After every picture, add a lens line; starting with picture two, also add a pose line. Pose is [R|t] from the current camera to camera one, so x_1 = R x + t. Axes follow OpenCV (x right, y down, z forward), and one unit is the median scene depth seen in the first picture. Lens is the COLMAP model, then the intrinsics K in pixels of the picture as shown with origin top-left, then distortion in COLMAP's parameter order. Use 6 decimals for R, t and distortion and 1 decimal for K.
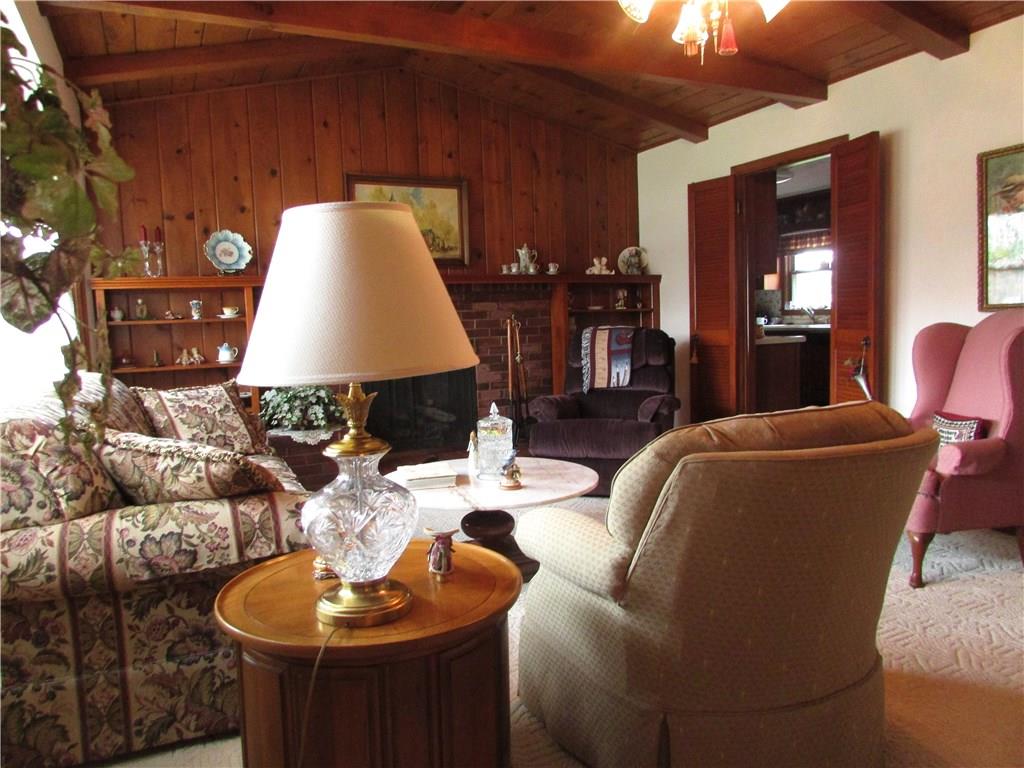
lens RADIAL K [[738.7, 0, 490.1], [0, 738.7, 383.4], [0, 0, 1]] dist [0.005863, 0.007884]
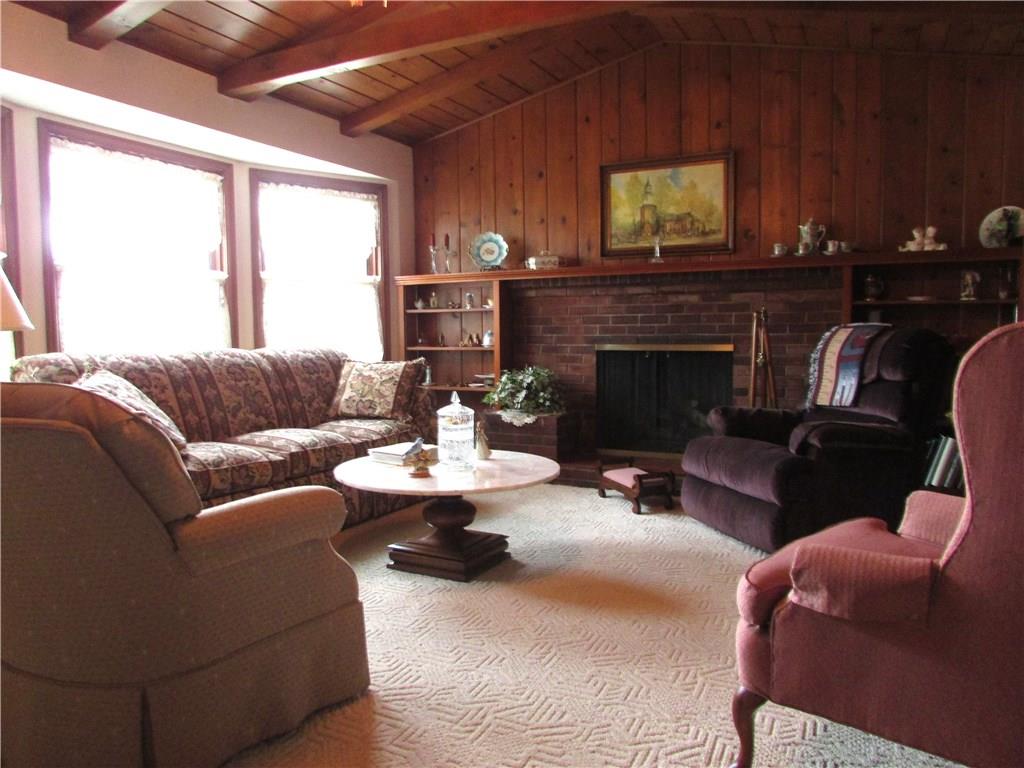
lens RADIAL K [[738.7, 0, 490.1], [0, 738.7, 383.4], [0, 0, 1]] dist [0.005863, 0.007884]
pose [[0.617891, 0.086026, -0.781543, 0.510697], [-0.081684, 0.995641, 0.045013, -0.021498], [0.782009, 0.036026, 0.622225, 0.262723]]
